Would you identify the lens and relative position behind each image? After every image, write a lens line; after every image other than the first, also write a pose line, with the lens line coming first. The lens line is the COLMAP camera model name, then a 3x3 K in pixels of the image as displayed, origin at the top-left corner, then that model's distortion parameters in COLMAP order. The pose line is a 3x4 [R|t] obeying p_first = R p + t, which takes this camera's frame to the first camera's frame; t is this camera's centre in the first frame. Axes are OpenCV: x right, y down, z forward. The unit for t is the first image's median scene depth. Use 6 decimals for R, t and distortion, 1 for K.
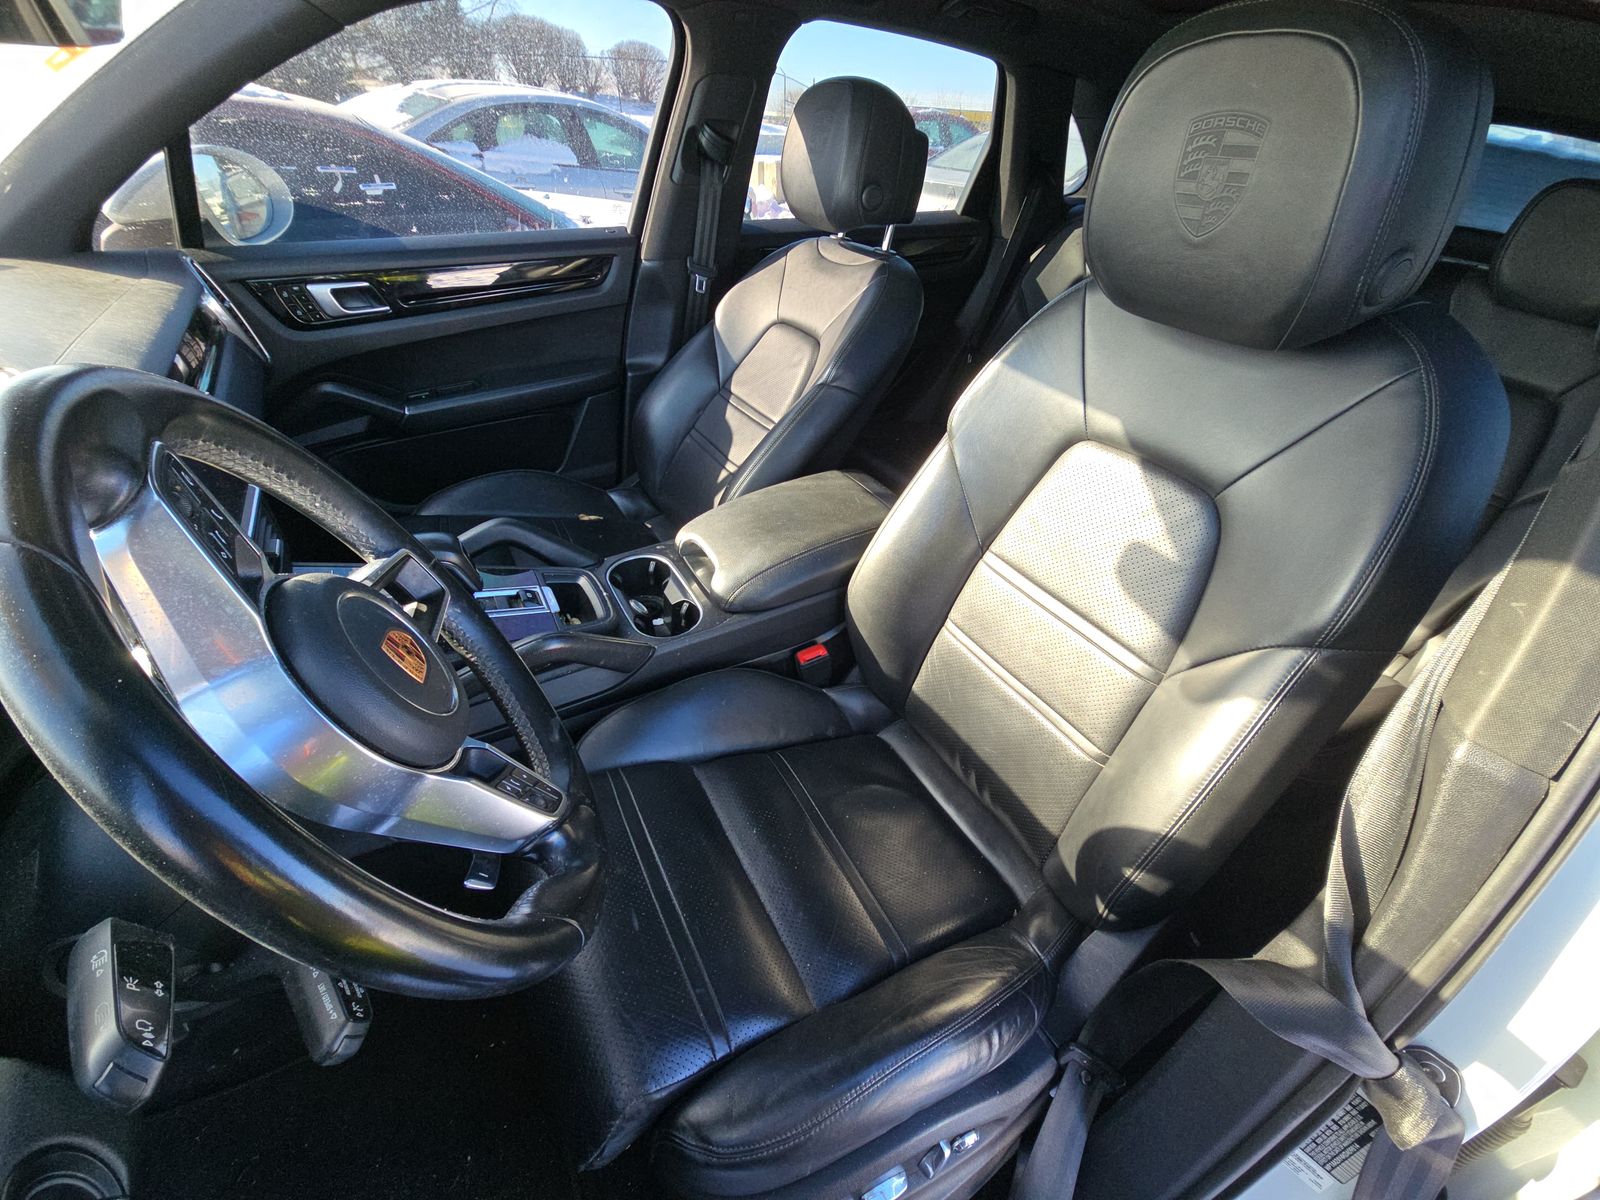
lens RADIAL K [[646.6, 0, 827.4], [0, 646.6, 599.5], [0, 0, 1]] dist [-0.000108, -0.002570]
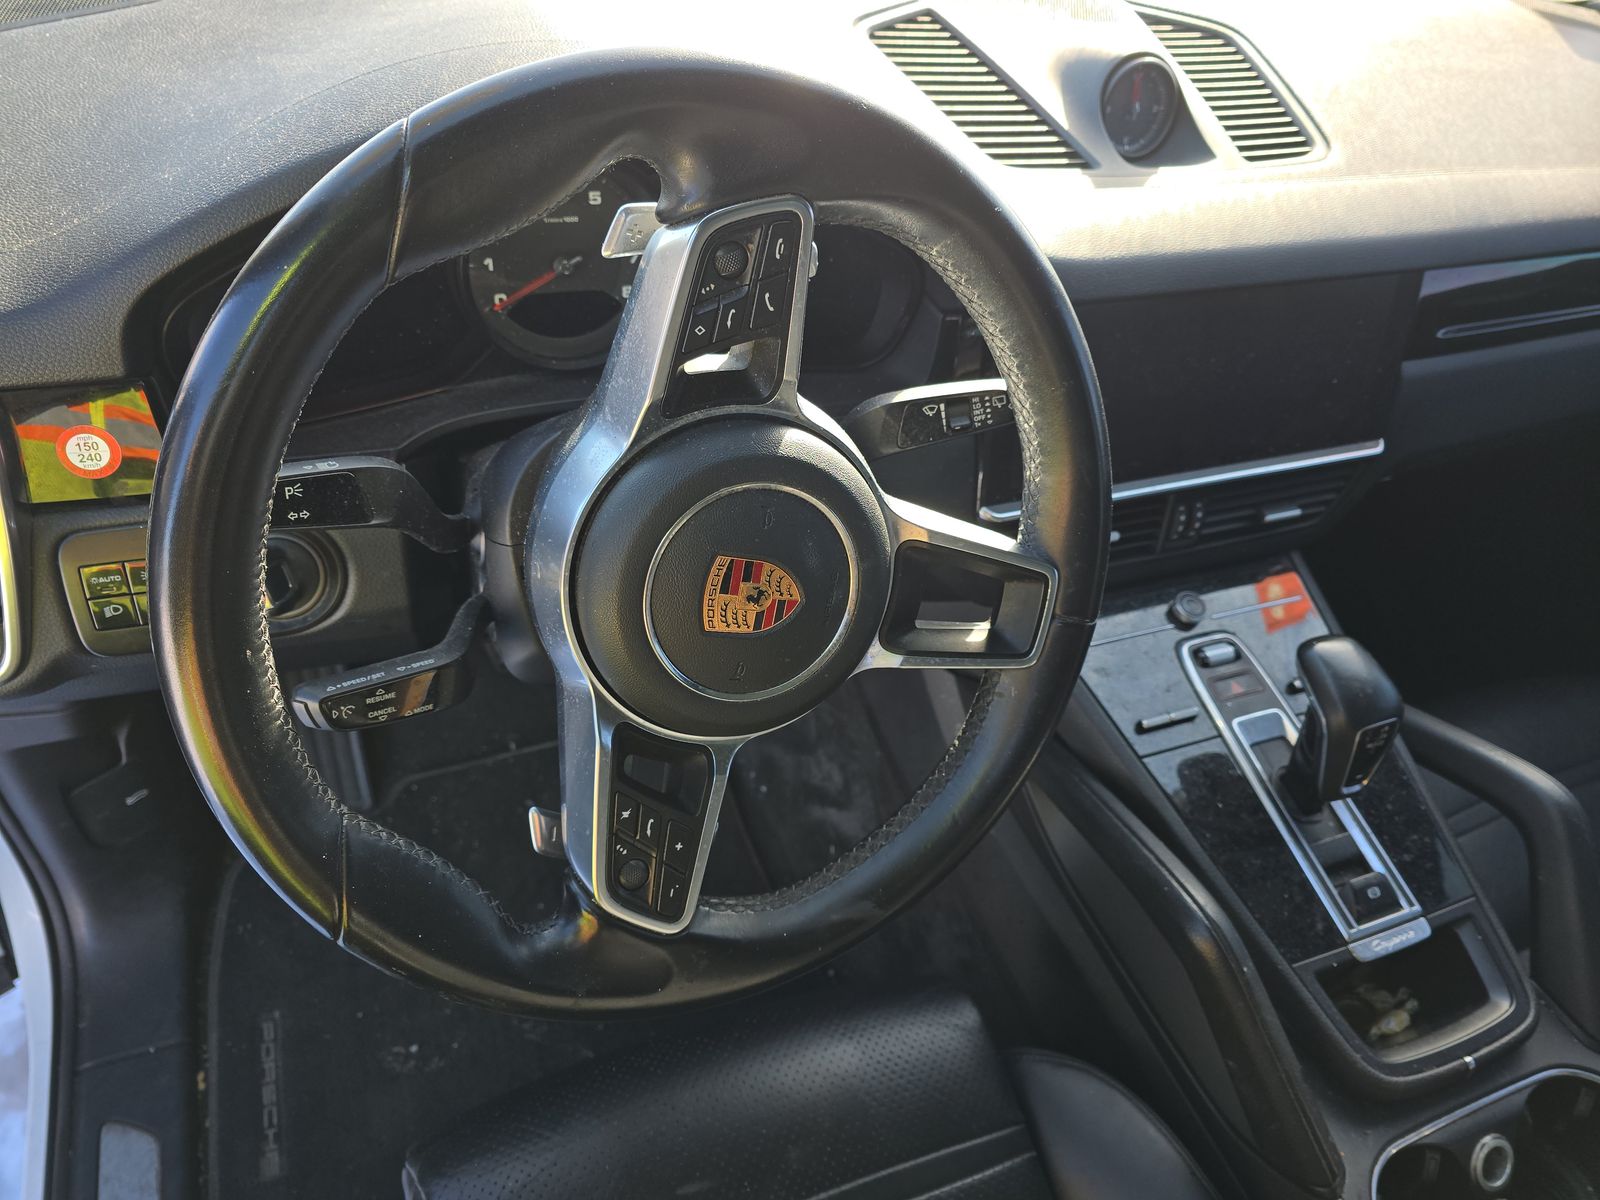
lens RADIAL K [[1073.2, 0, 796.0], [0, 1073.2, 592.3], [0, 0, 1]] dist [0.062793, -0.050491]
pose [[-0.158414, 0.613272, -0.773824, 0.057785], [-0.691899, 0.490164, 0.530108, -0.163645], [0.704401, 0.619385, 0.346673, 0.197199]]
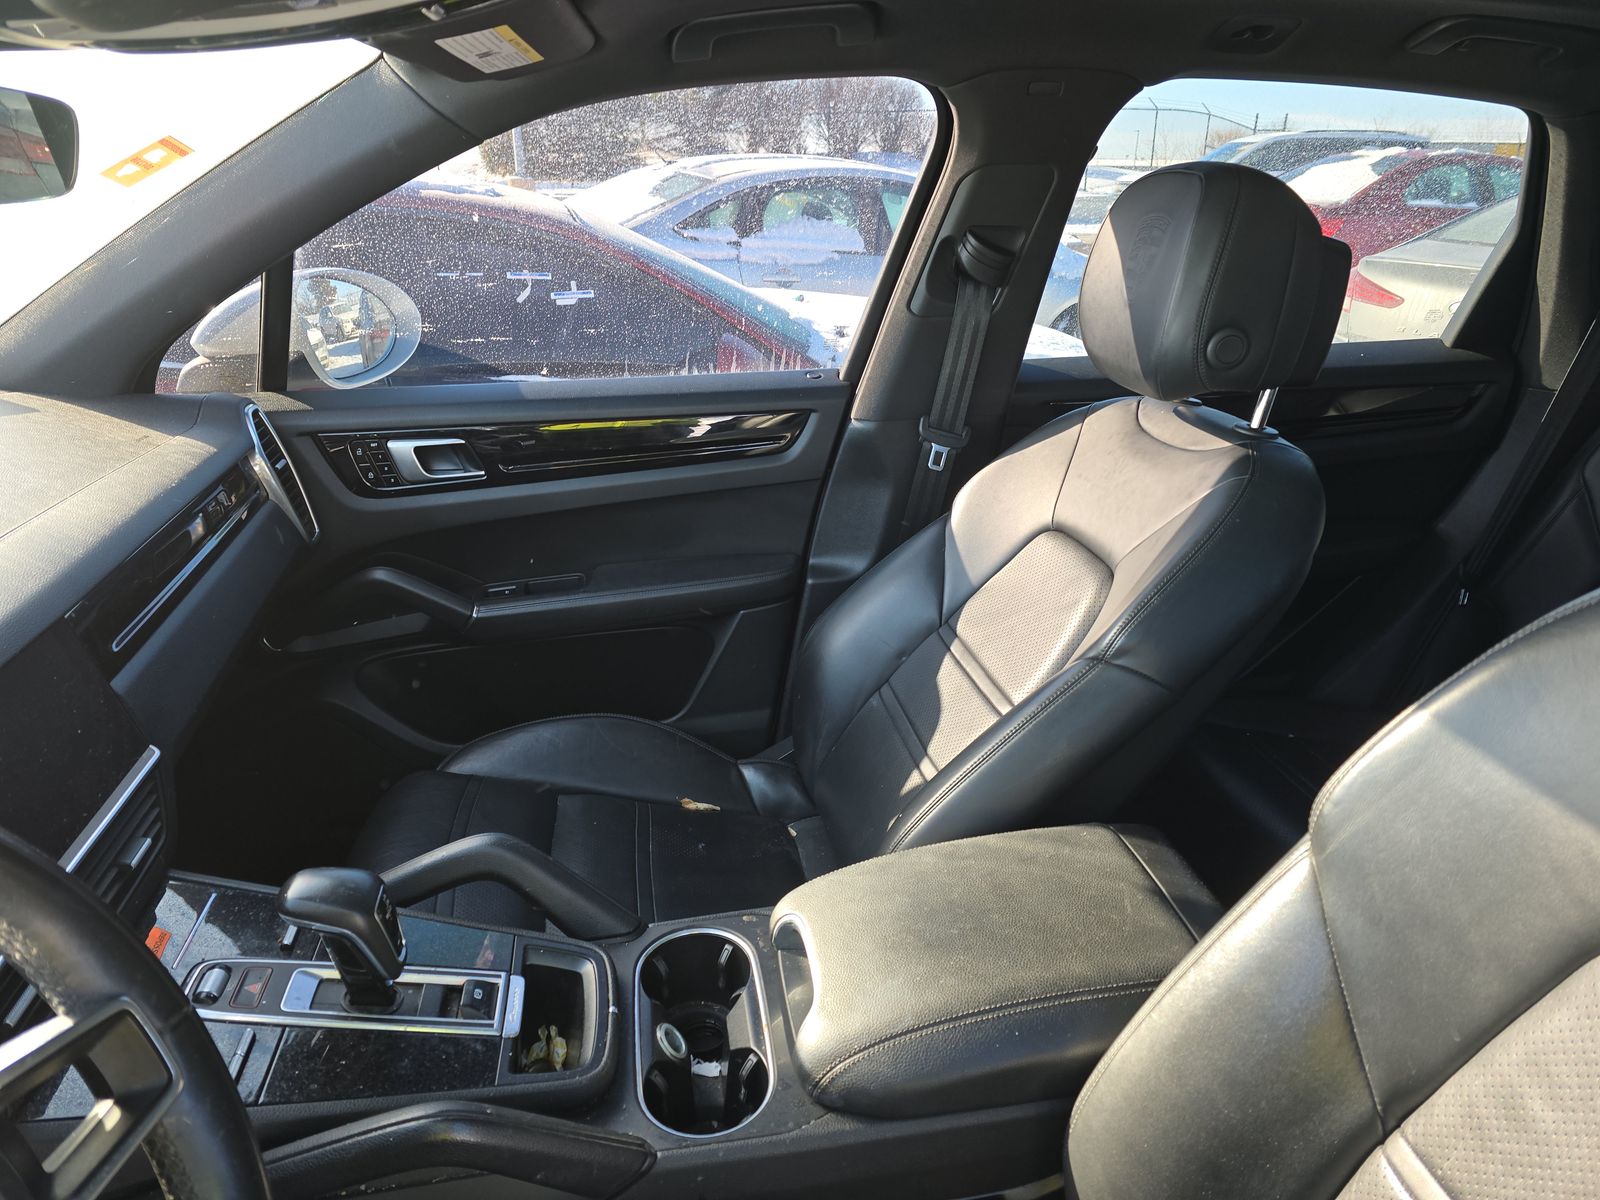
lens RADIAL K [[1073.2, 0, 815.6], [0, 1073.2, 589.9], [0, 0, 1]] dist [0.062793, -0.050491]
pose [[0.929298, 0.096241, -0.356571, 0.078617], [-0.189598, 0.952840, -0.236955, -0.116769], [0.316951, 0.287807, 0.903720, 0.090809]]
